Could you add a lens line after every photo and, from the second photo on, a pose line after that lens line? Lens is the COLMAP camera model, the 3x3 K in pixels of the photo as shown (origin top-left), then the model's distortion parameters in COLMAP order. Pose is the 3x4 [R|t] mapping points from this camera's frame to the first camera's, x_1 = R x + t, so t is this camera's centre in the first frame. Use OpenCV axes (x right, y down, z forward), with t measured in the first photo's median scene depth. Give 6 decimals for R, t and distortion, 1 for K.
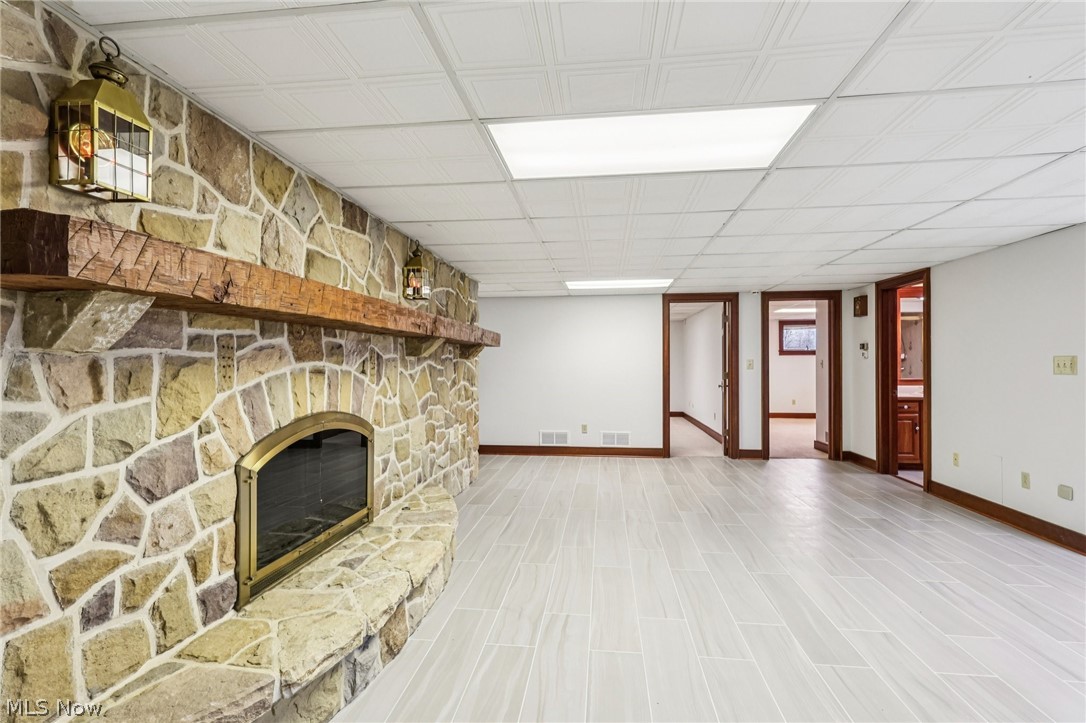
lens RADIAL K [[507.3, 0, 541.3], [0, 507.3, 365.0], [0, 0, 1]] dist [0.000903, 0.000375]
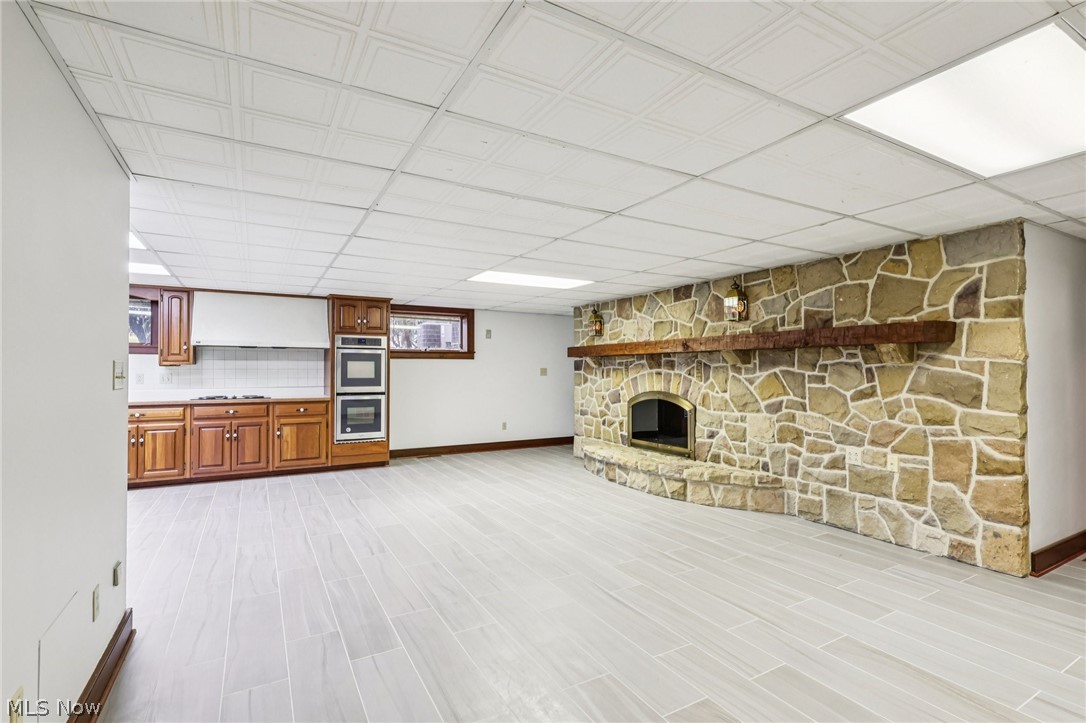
lens RADIAL K [[507.3, 0, 541.3], [0, 507.3, 365.0], [0, 0, 1]] dist [0.000903, 0.000375]
pose [[-0.803934, -0.004780, -0.594699, 1.365747], [0.000183, 0.999966, -0.008285, -0.005831], [0.594719, -0.006769, -0.803905, 2.538491]]
